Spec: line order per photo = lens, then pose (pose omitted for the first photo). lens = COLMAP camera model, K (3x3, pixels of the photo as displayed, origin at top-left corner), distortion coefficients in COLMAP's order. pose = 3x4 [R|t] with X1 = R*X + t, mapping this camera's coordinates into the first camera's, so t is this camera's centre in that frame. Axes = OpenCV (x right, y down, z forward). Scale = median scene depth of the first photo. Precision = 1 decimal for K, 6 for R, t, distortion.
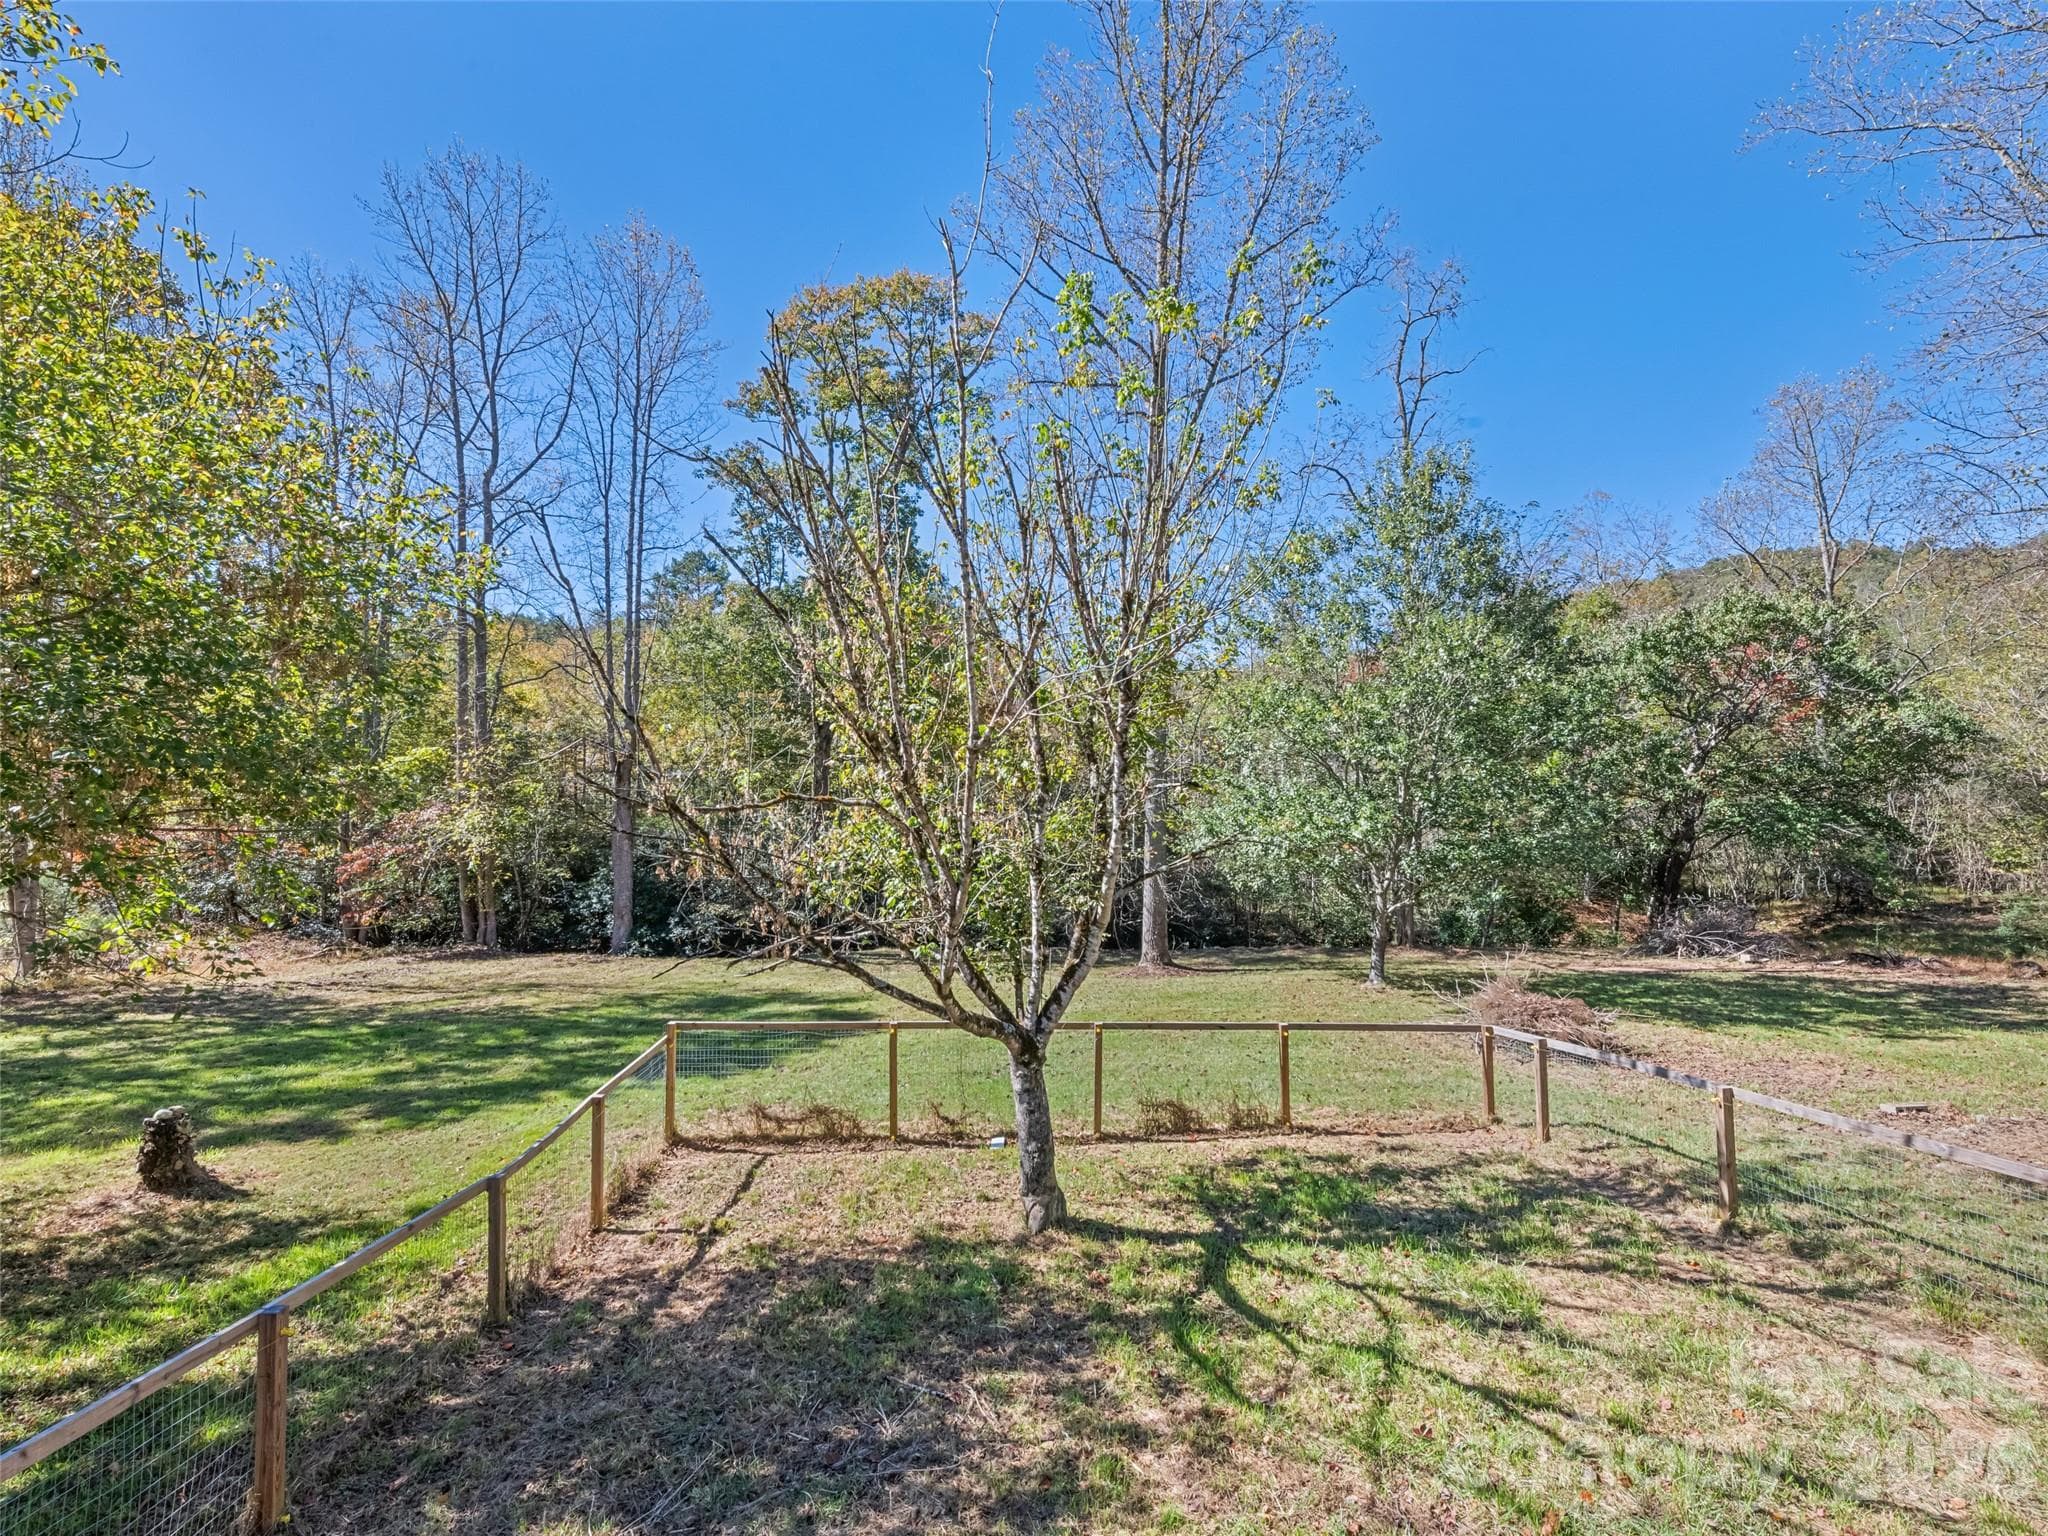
lens RADIAL K [[943.2, 0, 1013.7], [0, 943.2, 816.4], [0, 0, 1]] dist [0.004687, -0.000567]
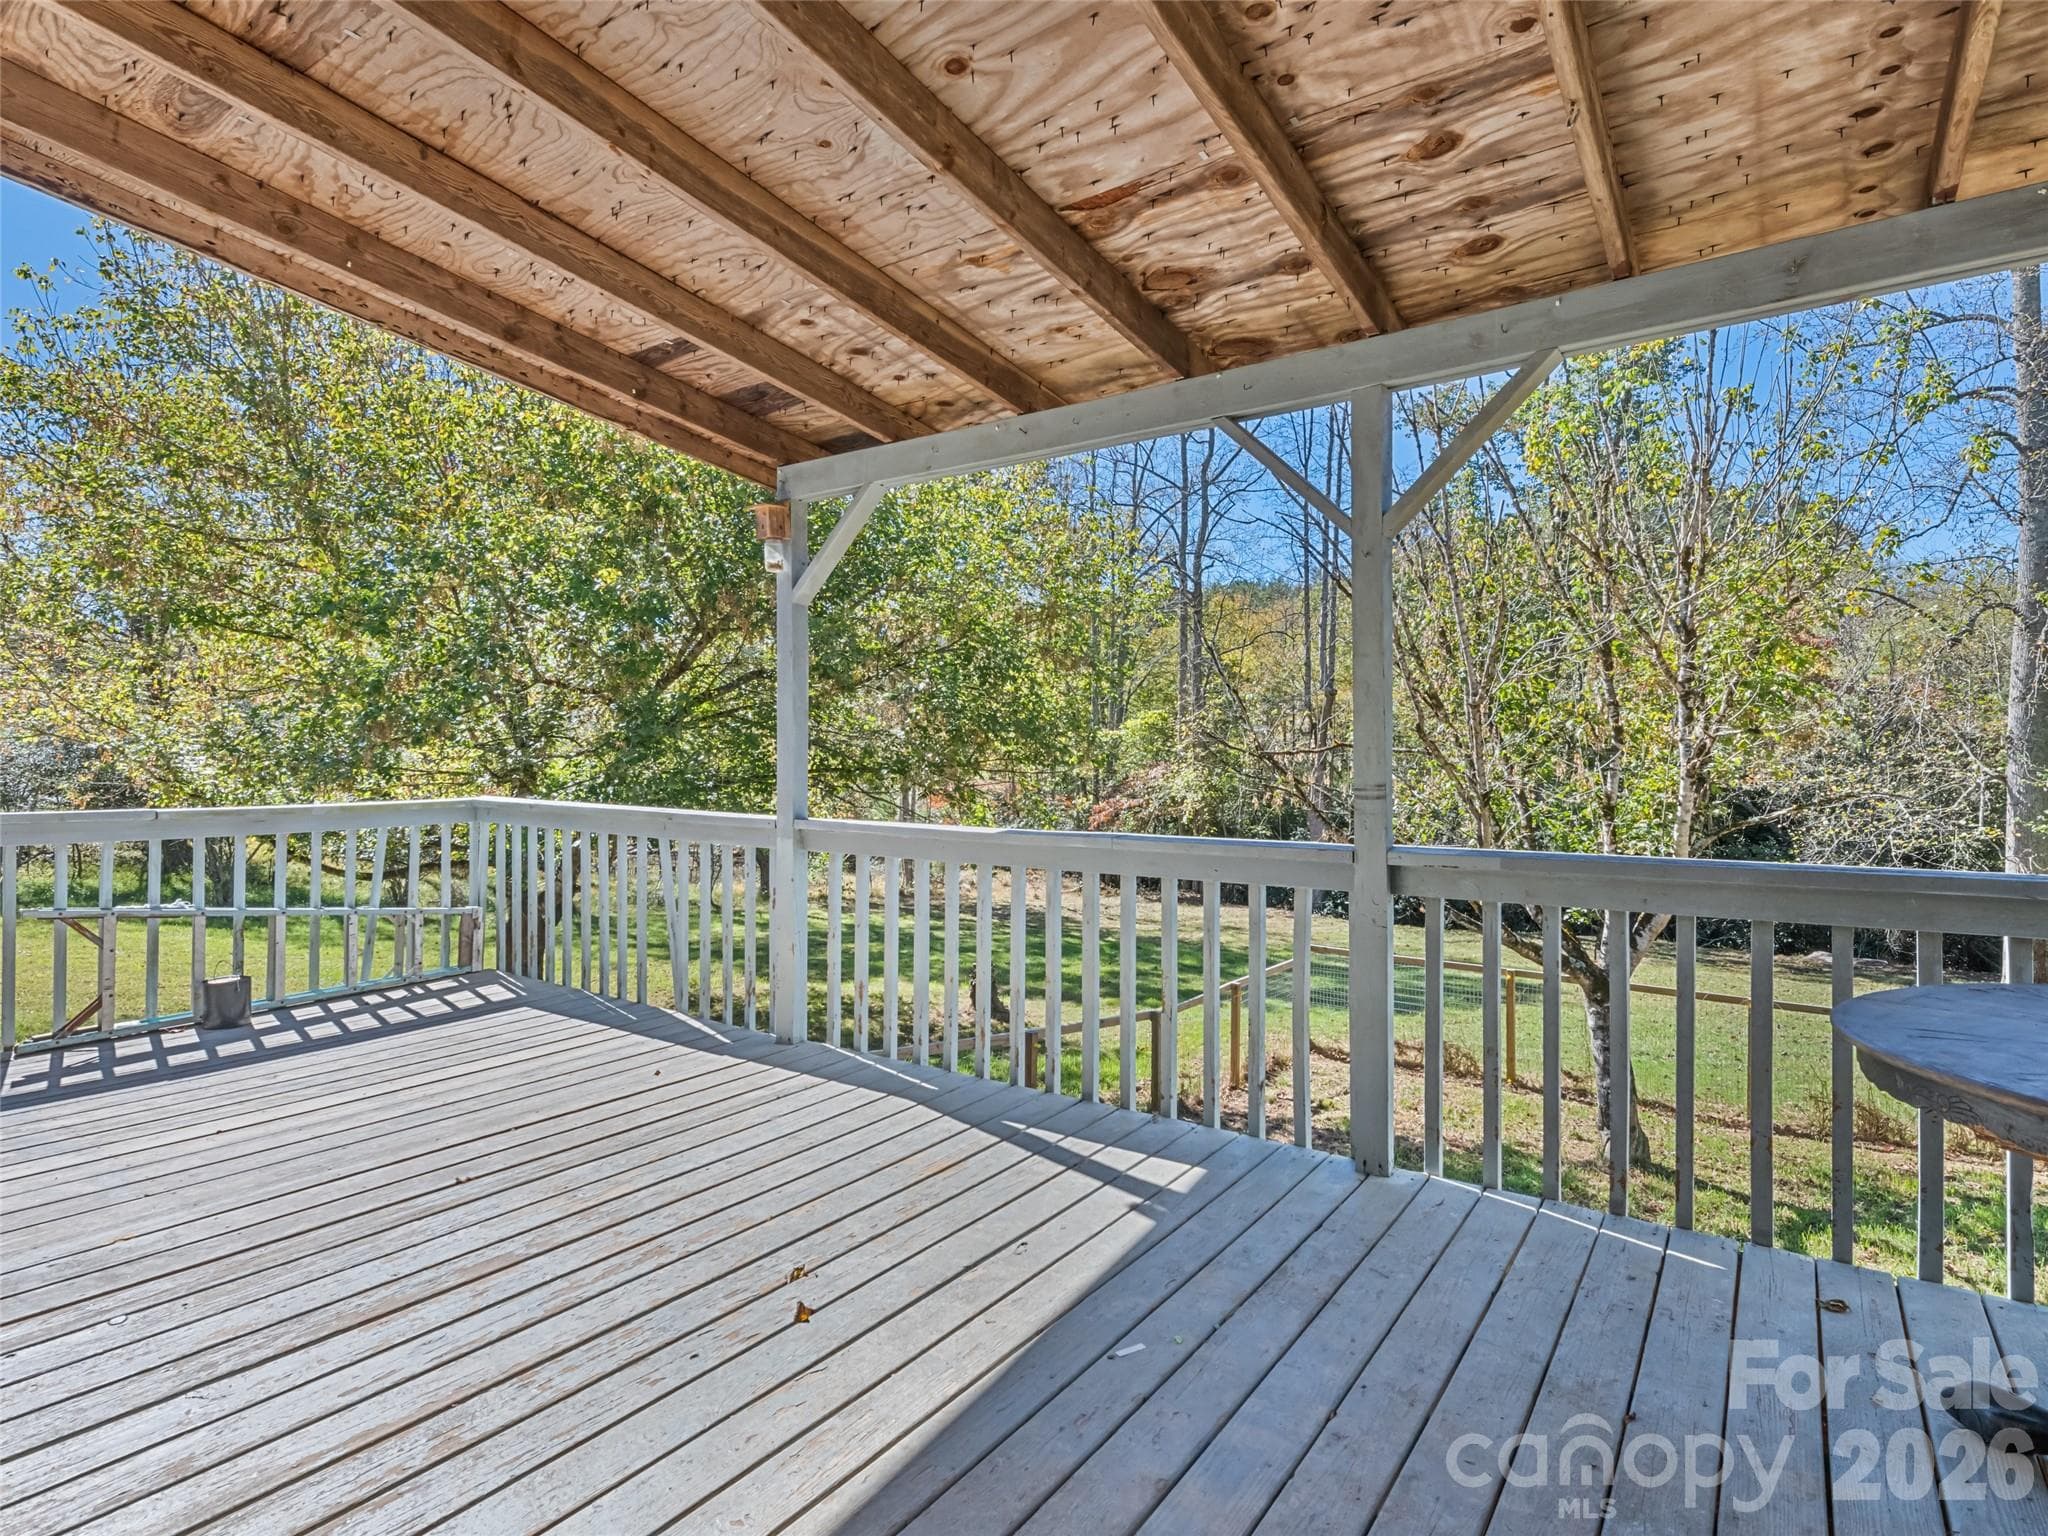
lens RADIAL K [[1496.3, 0, 1024.0], [0, 1496.3, 768.0], [0, 0, 1]] dist [-0.068172, 0.003346]
pose [[0.768131, -0.005861, -0.640266, 0.254577], [-0.010955, 0.999691, -0.022294, 0.020723], [0.640199, 0.024139, 0.767829, -0.298302]]
